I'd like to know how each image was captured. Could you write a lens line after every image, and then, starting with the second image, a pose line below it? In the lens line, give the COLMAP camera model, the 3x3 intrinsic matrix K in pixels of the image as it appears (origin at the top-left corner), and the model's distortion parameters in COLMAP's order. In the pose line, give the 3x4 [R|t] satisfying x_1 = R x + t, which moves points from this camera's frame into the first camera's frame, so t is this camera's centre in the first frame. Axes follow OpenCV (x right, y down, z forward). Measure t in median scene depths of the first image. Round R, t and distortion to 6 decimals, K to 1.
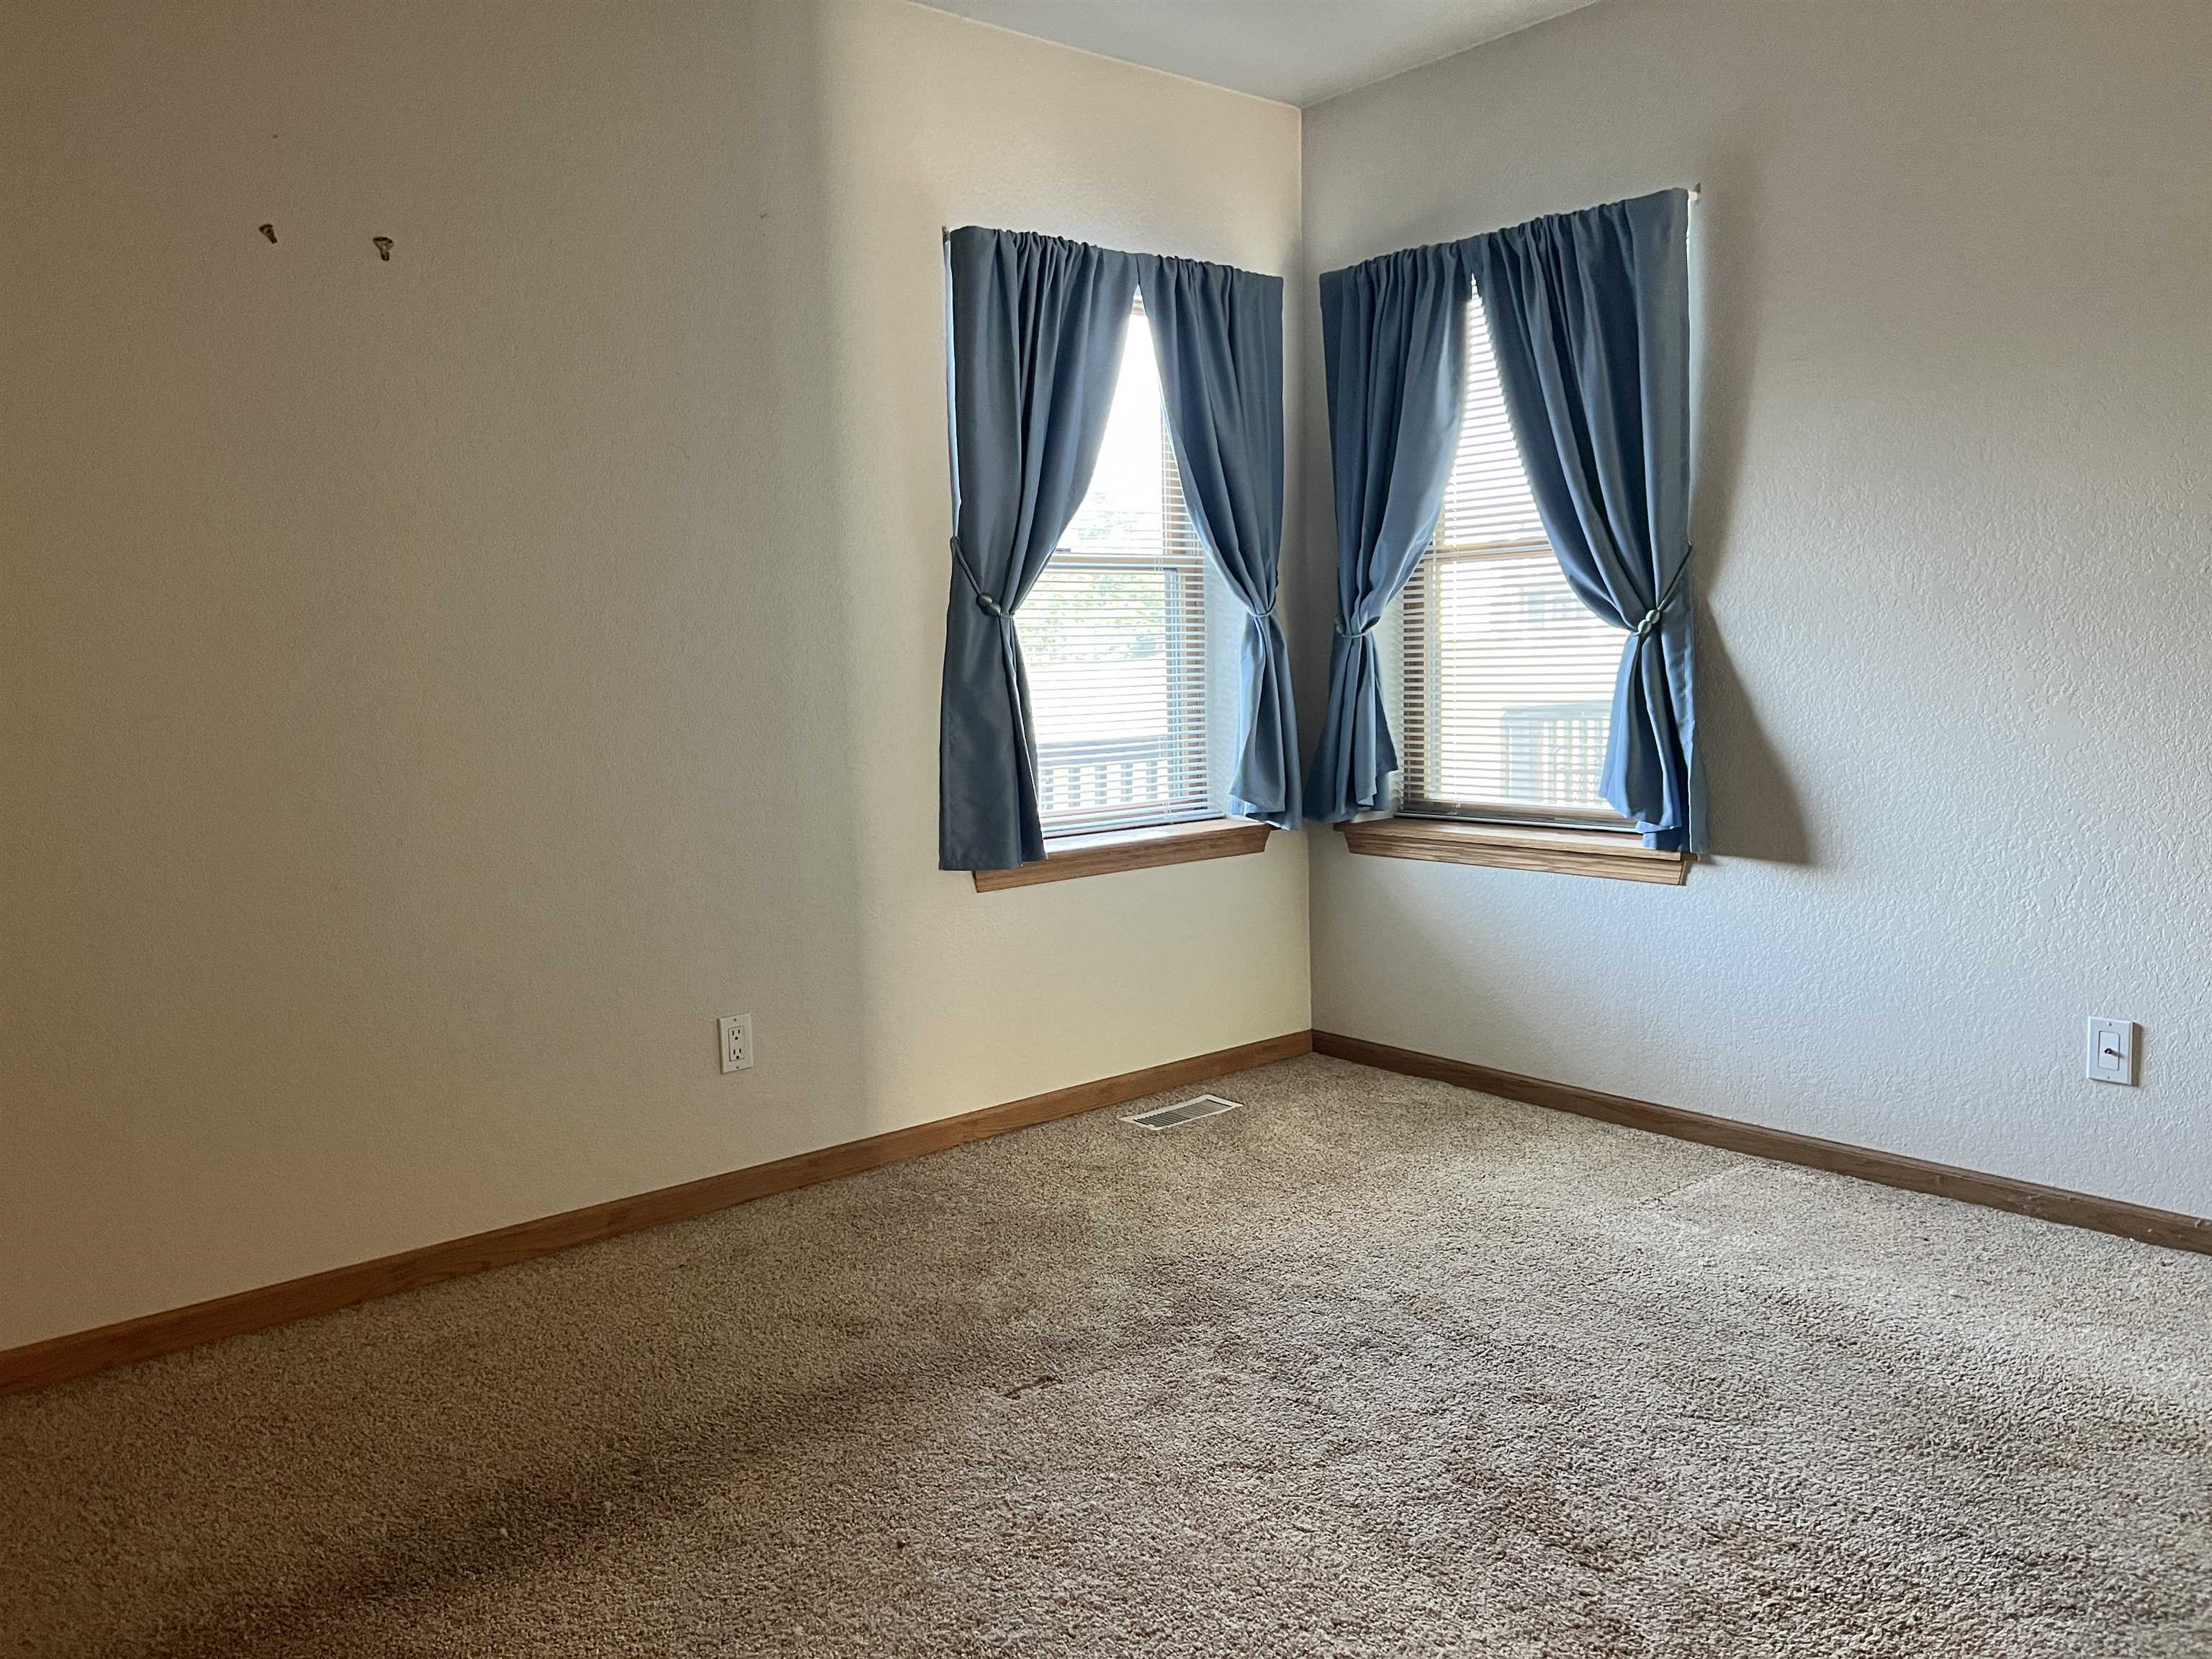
lens RADIAL K [[1685.8, 0, 1113.8], [0, 1685.8, 835.7], [0, 0, 1]] dist [0.059116, -0.004083]
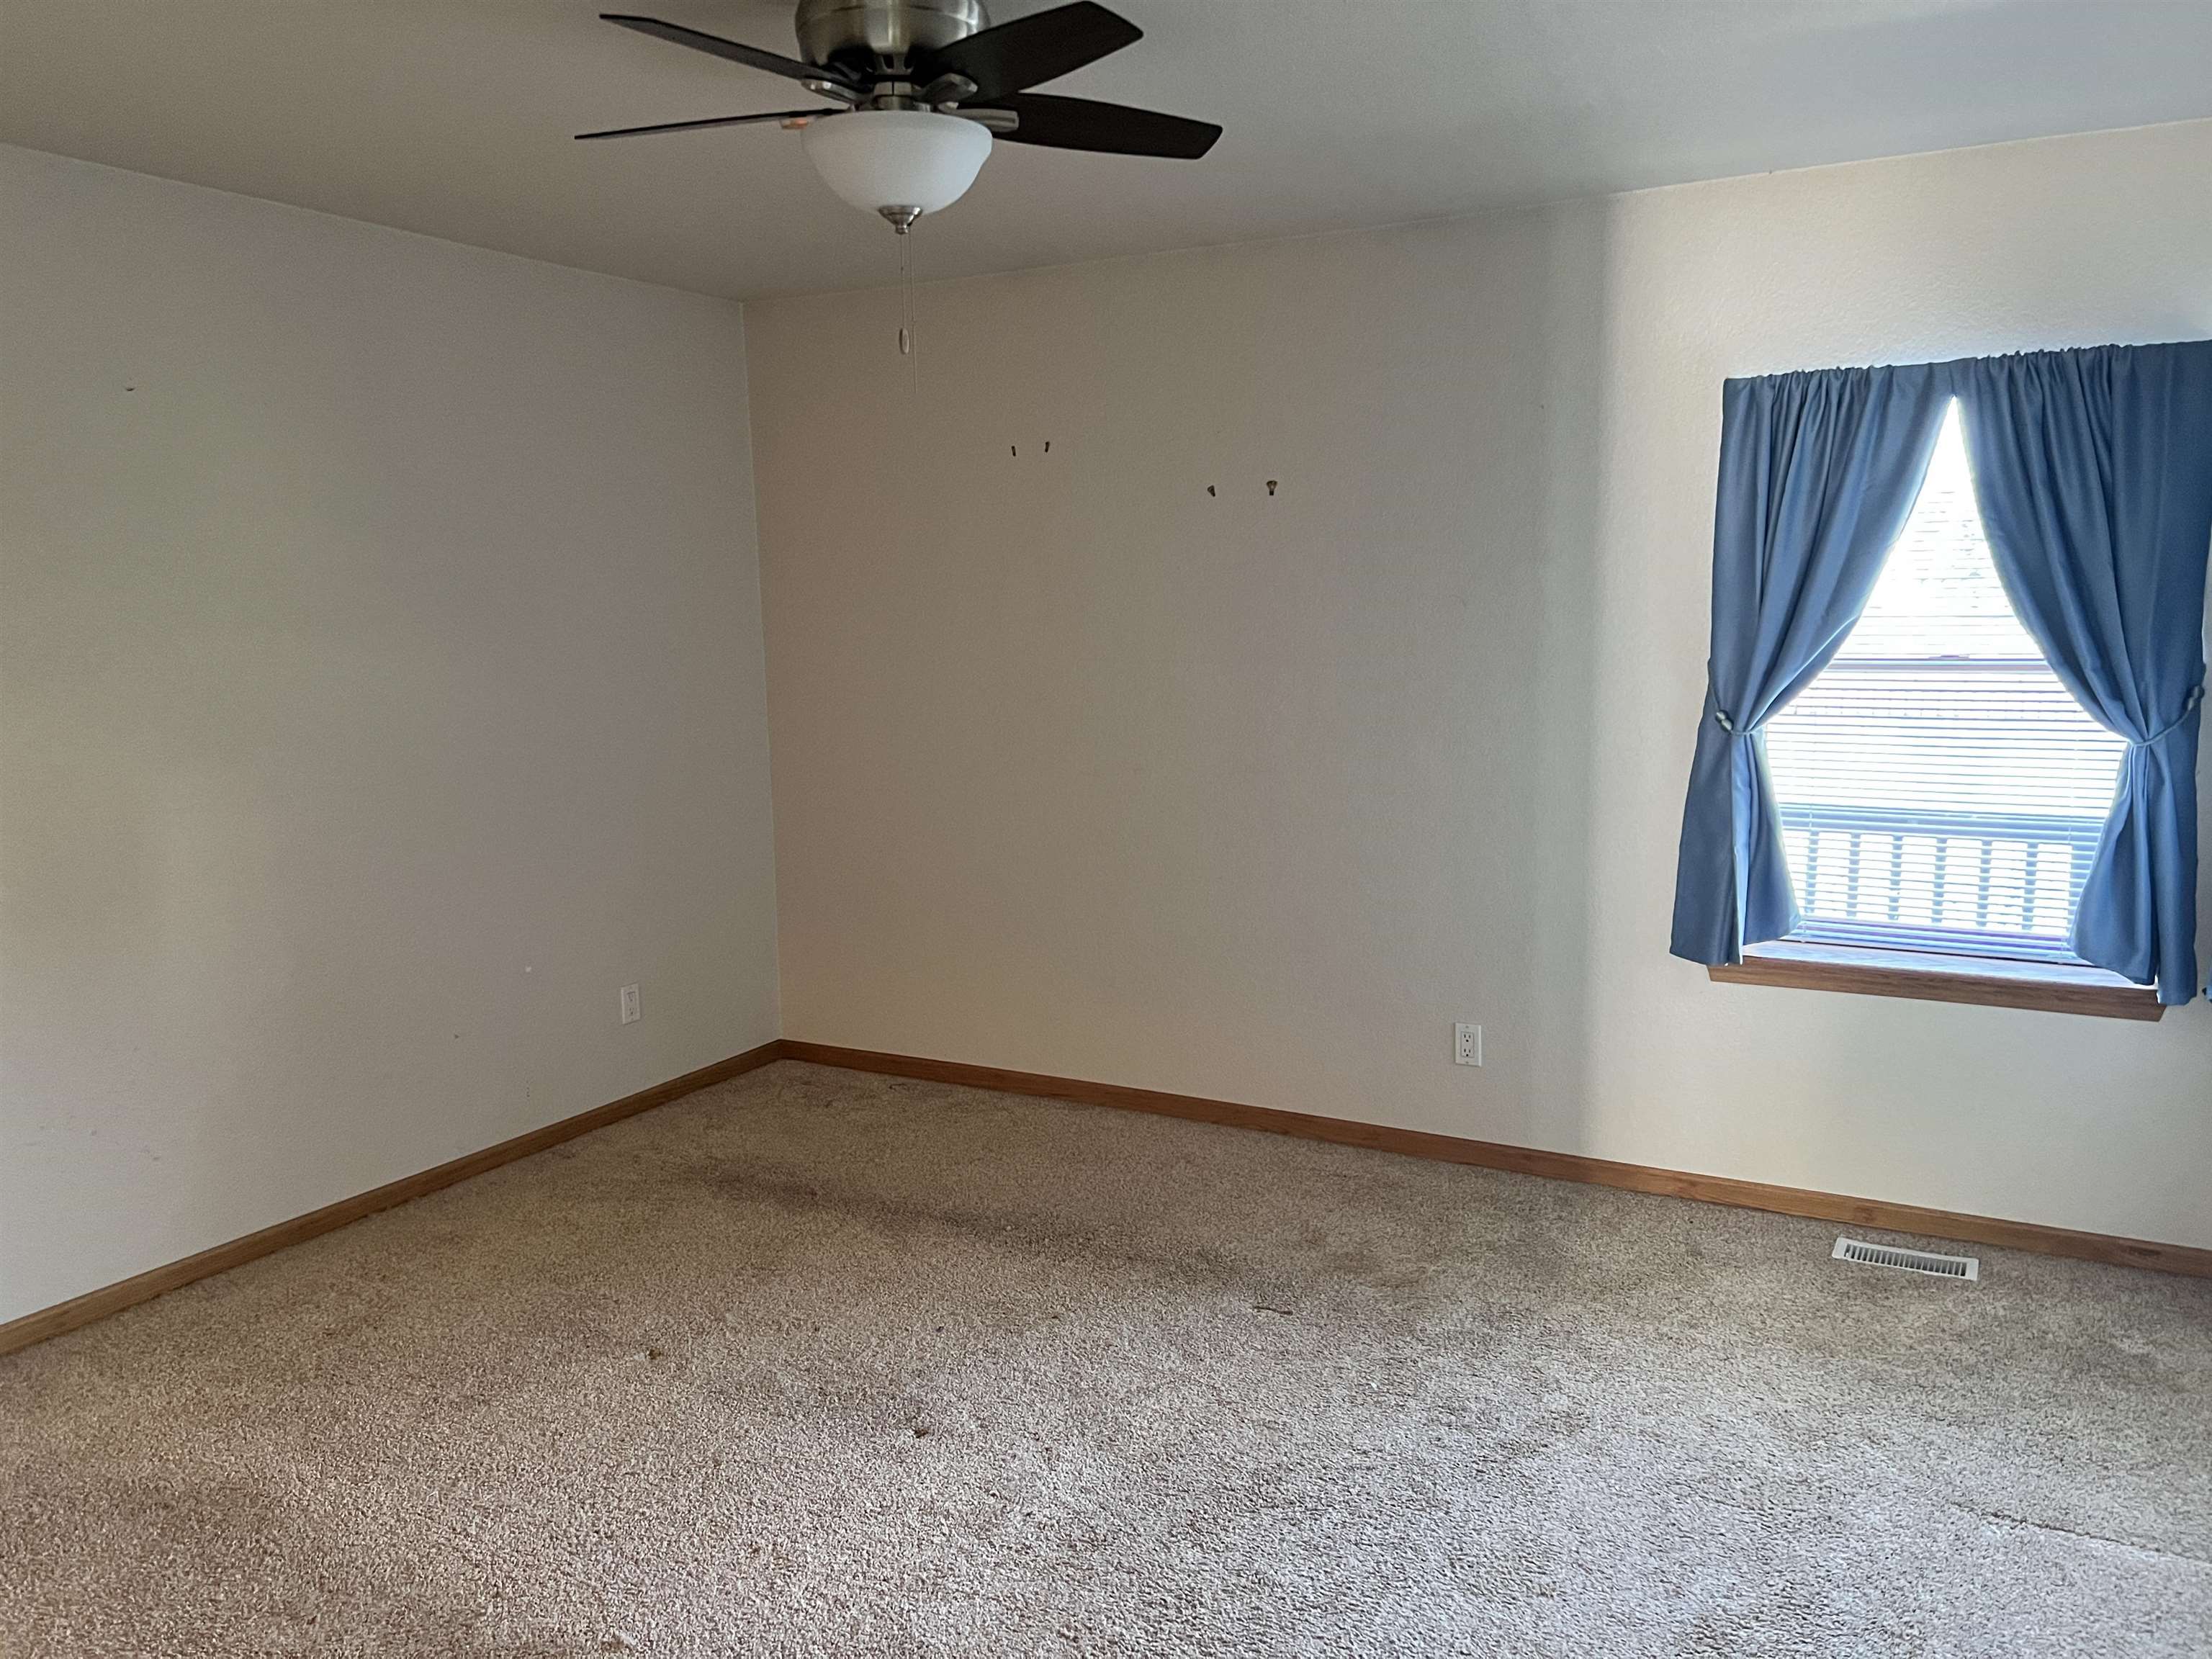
lens RADIAL K [[1685.8, 0, 1116.8], [0, 1685.8, 825.6], [0, 0, 1]] dist [0.059116, -0.004083]
pose [[0.354114, 0.146532, -0.923651, 0.824923], [-0.101419, 0.987841, 0.117833, -0.163410], [0.929687, 0.051949, 0.364670, 0.248411]]
